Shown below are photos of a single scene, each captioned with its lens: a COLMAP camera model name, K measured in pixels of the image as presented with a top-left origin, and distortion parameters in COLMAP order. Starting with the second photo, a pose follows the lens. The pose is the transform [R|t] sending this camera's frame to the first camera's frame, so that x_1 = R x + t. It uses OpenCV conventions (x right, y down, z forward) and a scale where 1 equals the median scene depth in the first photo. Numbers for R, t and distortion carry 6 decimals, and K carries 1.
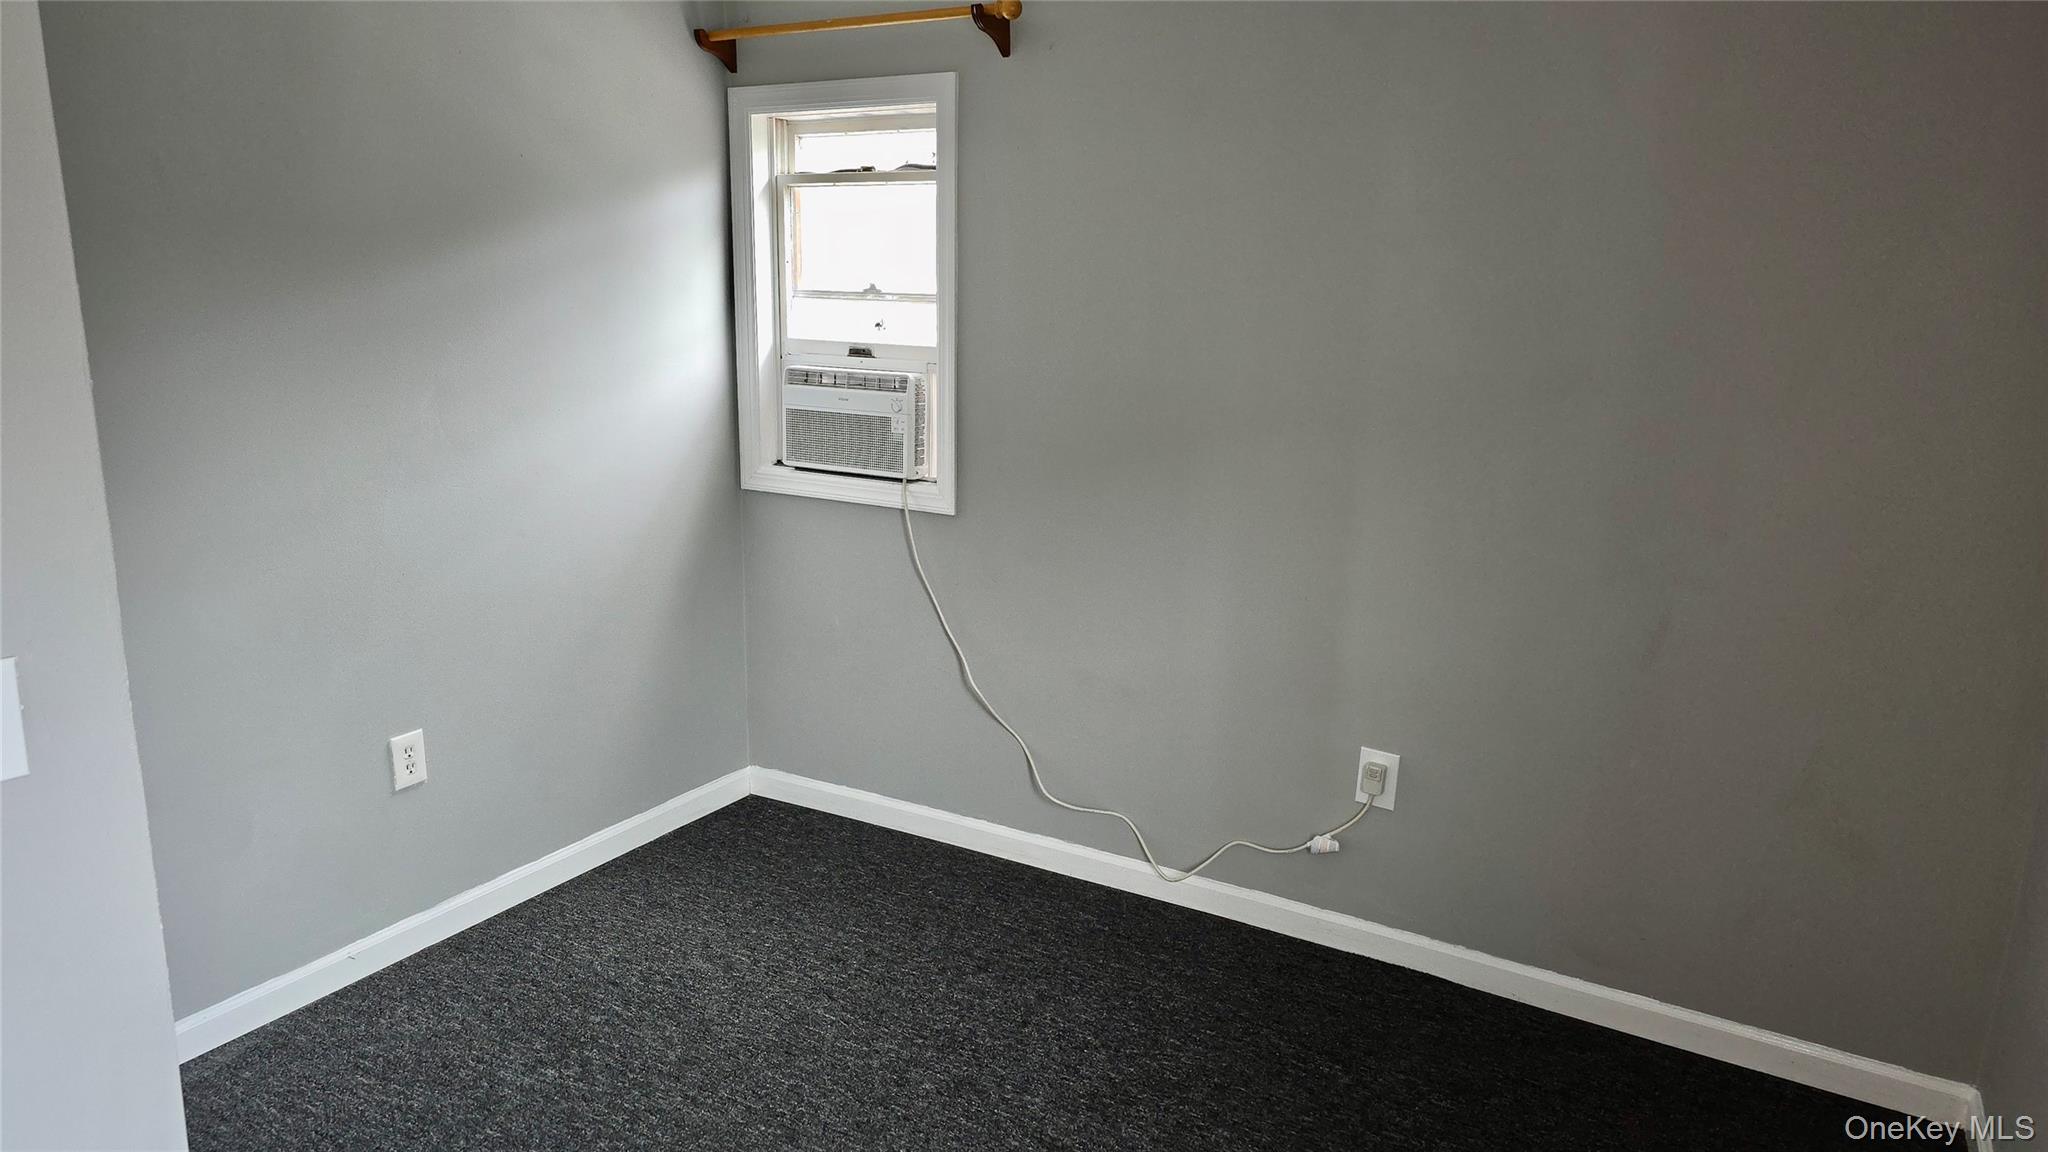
lens RADIAL K [[1342.5, 0, 1024.0], [0, 1342.5, 576.0], [0, 0, 1]] dist [0.078341, -0.060038]
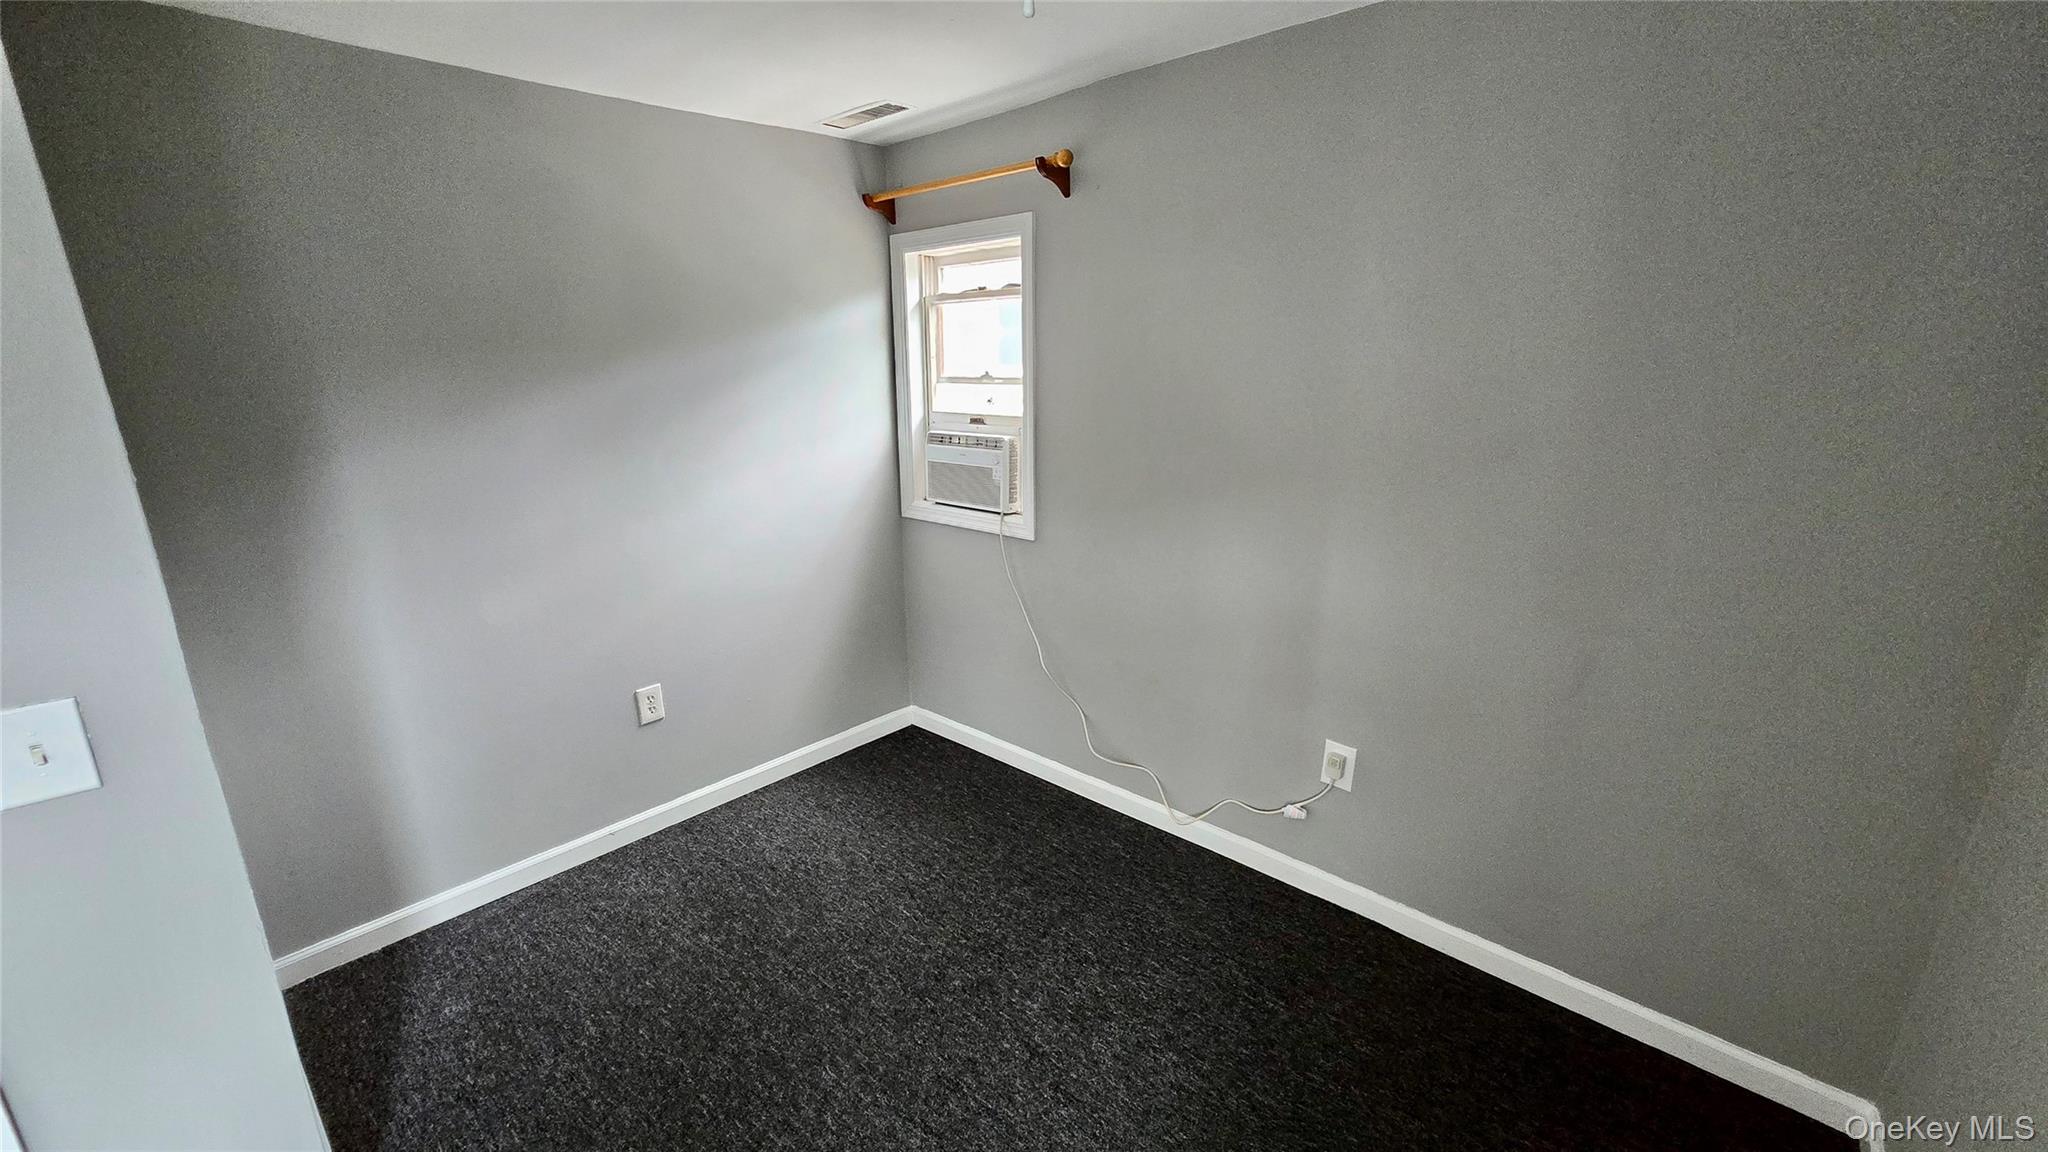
lens RADIAL K [[833.8, 0, 1024.8], [0, 833.8, 584.3], [0, 0, 1]] dist [0.000290, 0.000067]
pose [[0.980696, 0.029147, -0.193353, 0.117410], [-0.021087, 0.998826, 0.043614, -0.042746], [0.194397, -0.038695, 0.980159, 0.189518]]
